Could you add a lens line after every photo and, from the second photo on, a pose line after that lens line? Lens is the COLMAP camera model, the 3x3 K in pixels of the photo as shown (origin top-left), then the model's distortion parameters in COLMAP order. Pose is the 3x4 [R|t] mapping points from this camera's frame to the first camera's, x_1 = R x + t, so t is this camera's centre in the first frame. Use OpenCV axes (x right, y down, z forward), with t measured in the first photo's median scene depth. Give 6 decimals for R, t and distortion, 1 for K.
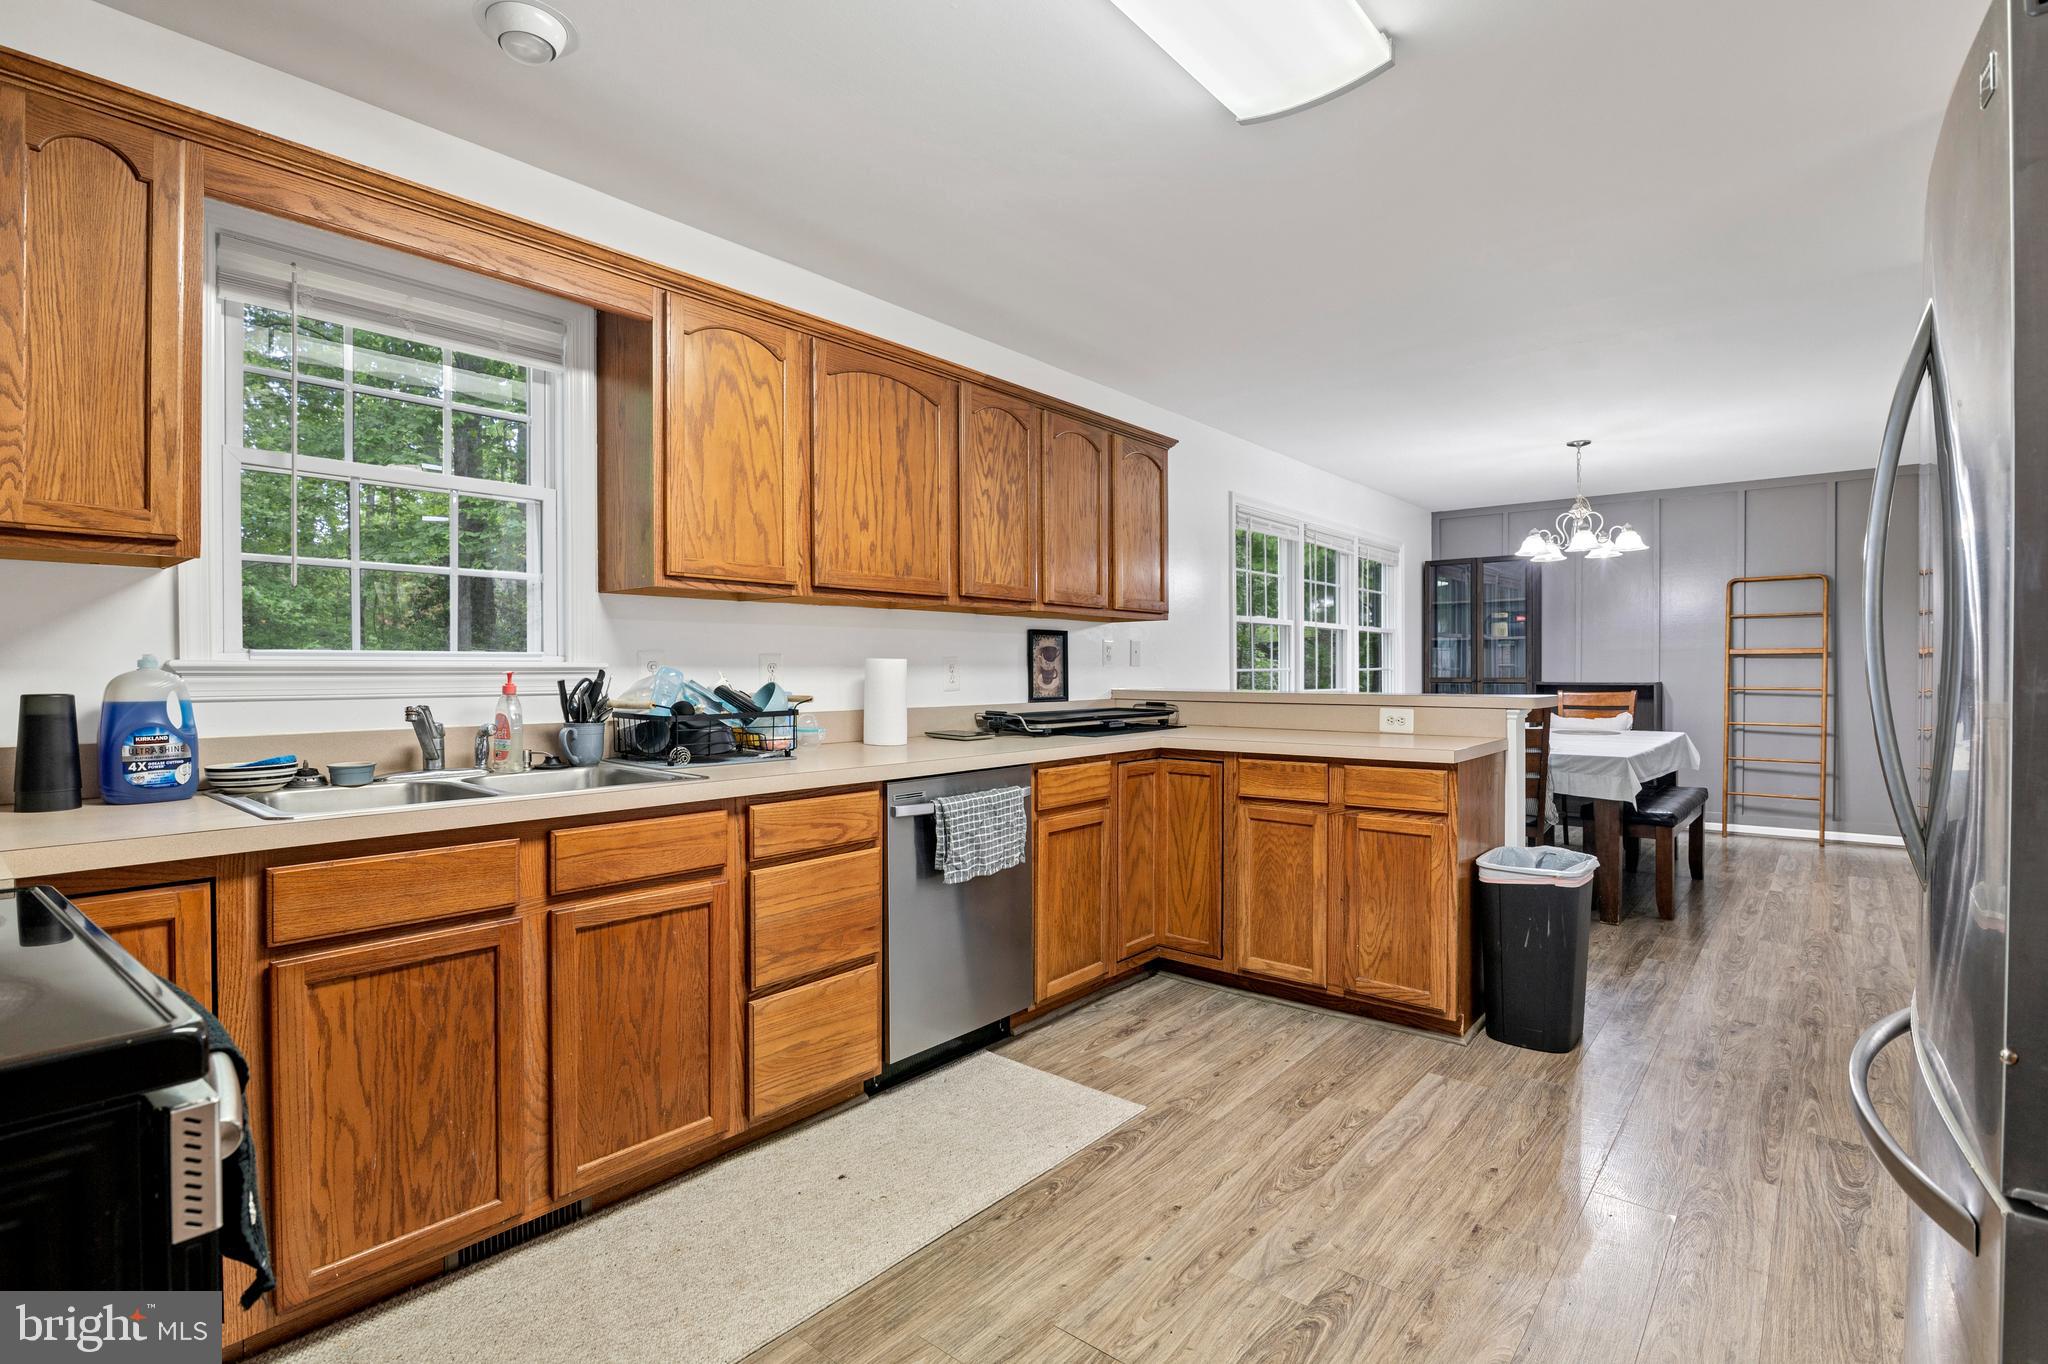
lens RADIAL K [[982.6, 0, 1019.8], [0, 982.6, 677.6], [0, 0, 1]] dist [-0.014912, 0.002851]
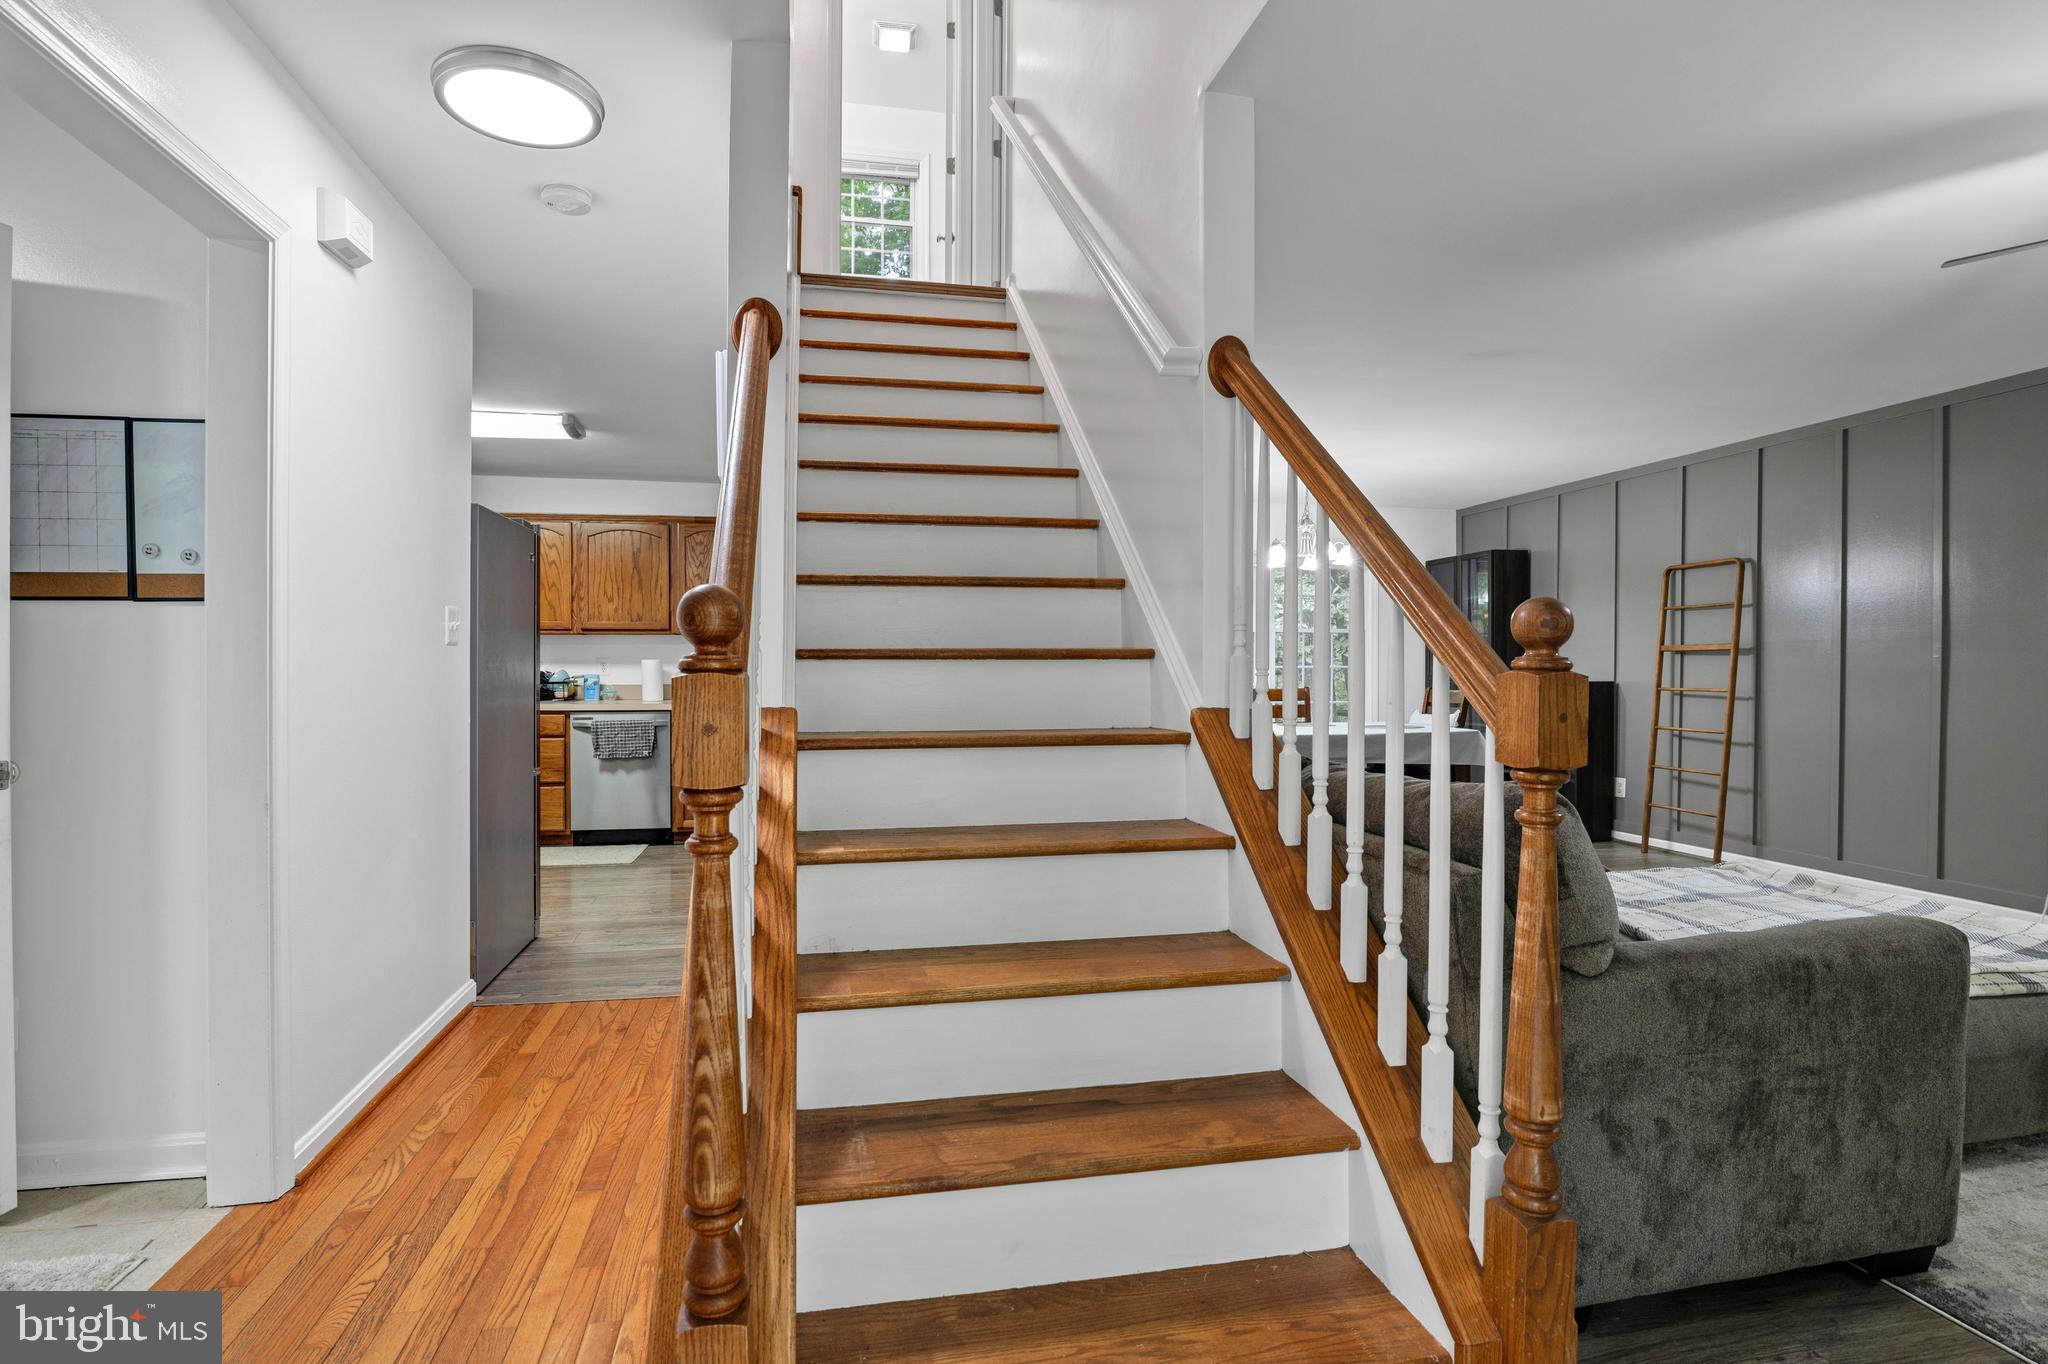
lens RADIAL K [[982.6, 0, 1022.3], [0, 982.6, 678.7], [0, 0, 1]] dist [-0.014912, 0.002851]
pose [[0.779006, 0.010554, -0.626928, 1.637101], [-0.008122, 0.999944, 0.006741, 0.000838], [0.626964, -0.000160, 0.779048, -0.121945]]
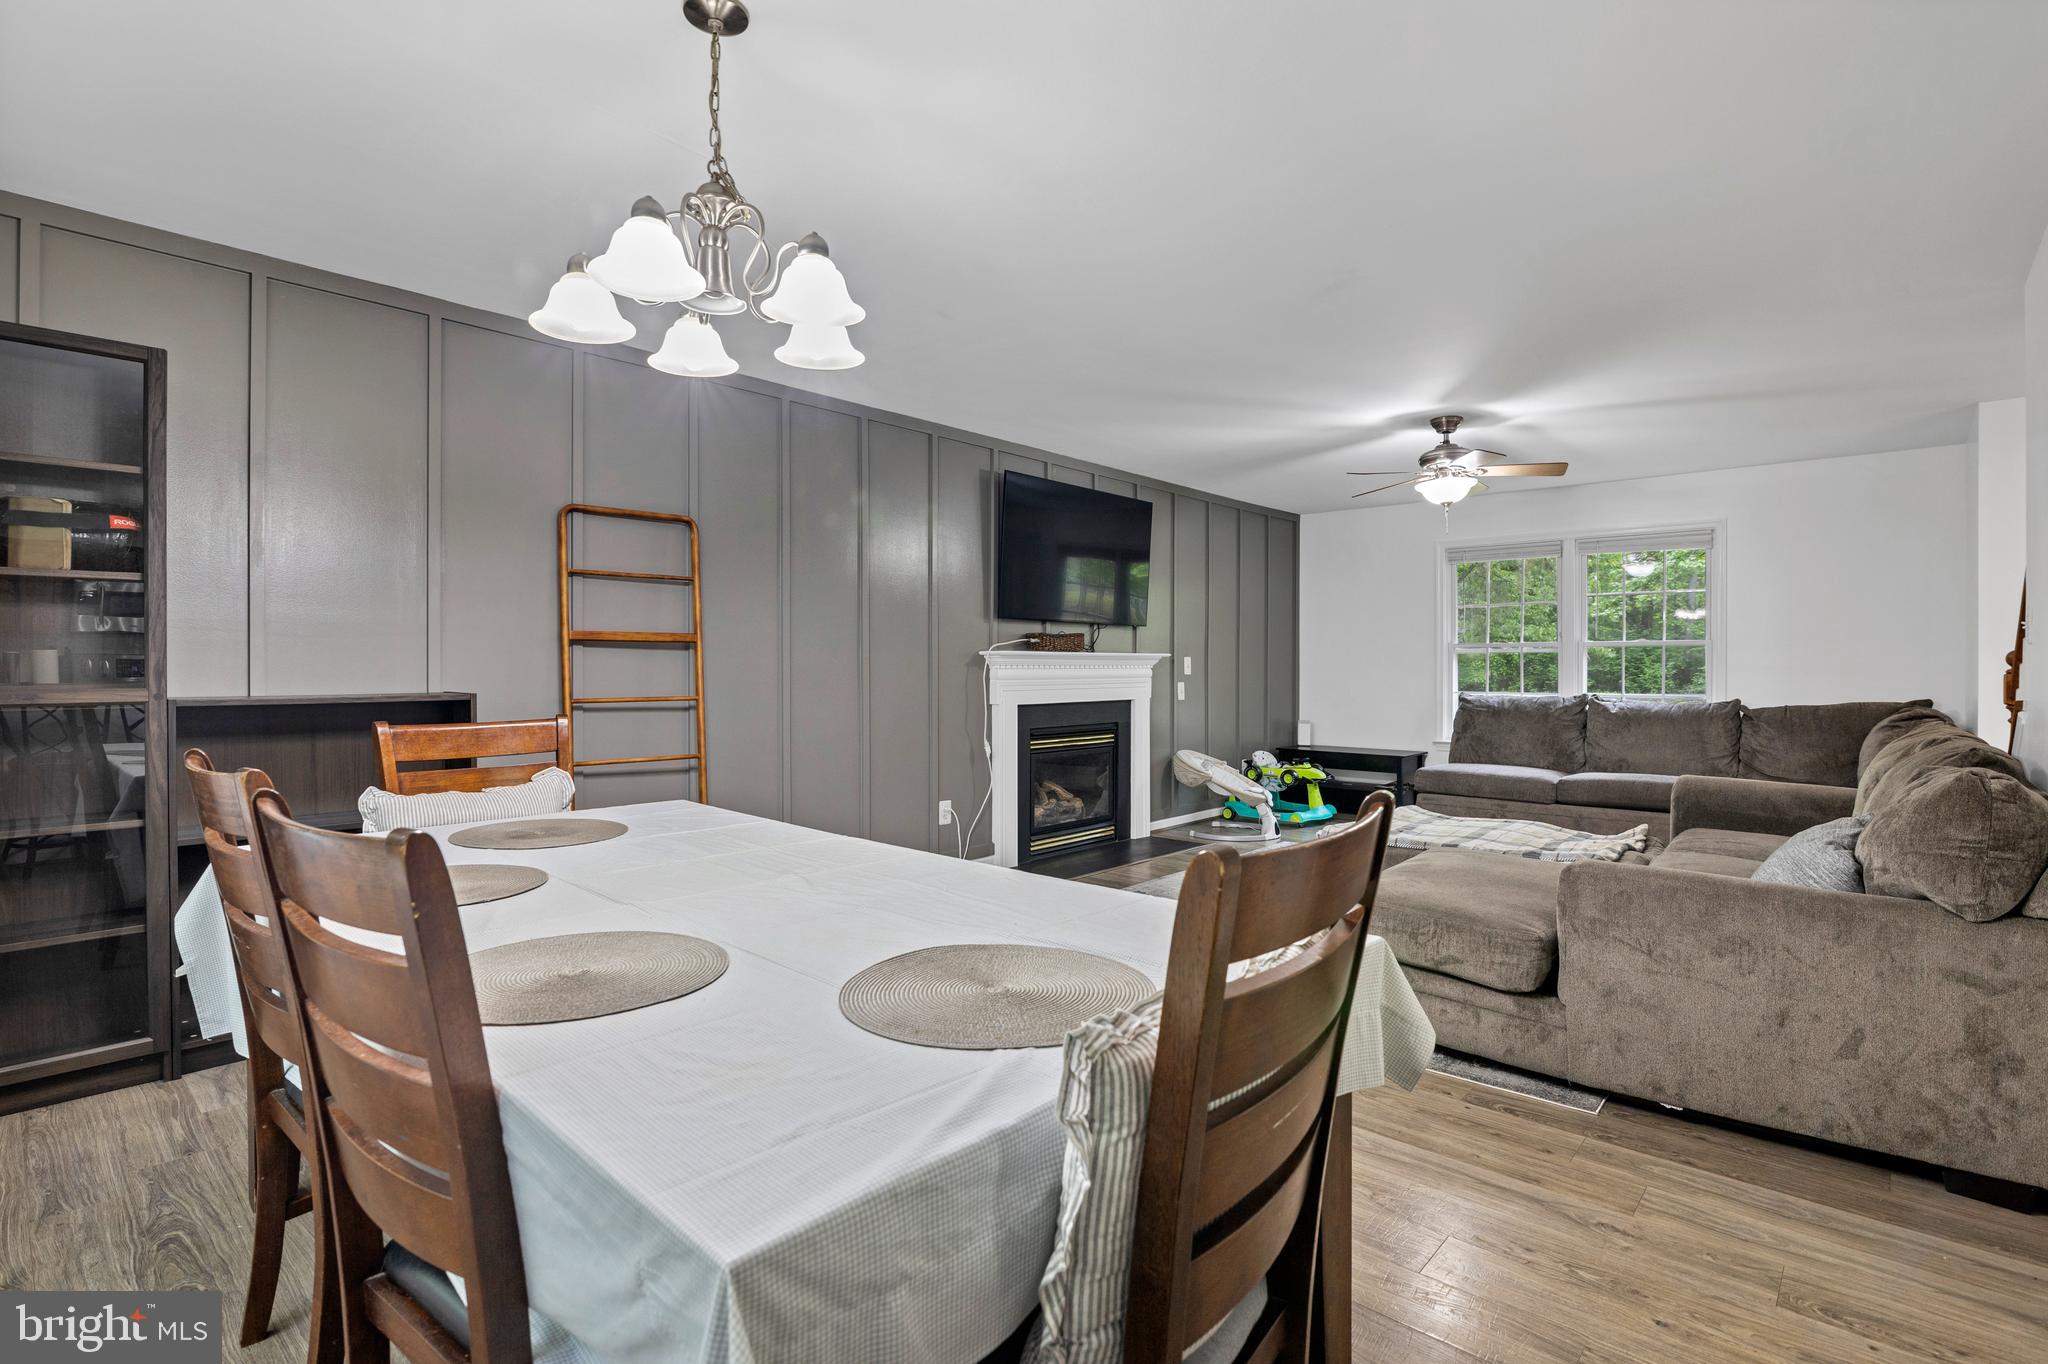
lens RADIAL K [[982.6, 0, 1037.6], [0, 982.6, 679.6], [0, 0, 1]] dist [-0.014912, 0.002851]
pose [[0.043545, -0.010962, 0.998991, 0.365024], [0.005342, 0.999928, 0.010739, -0.011098], [-0.999037, 0.004869, 0.043600, 1.398551]]
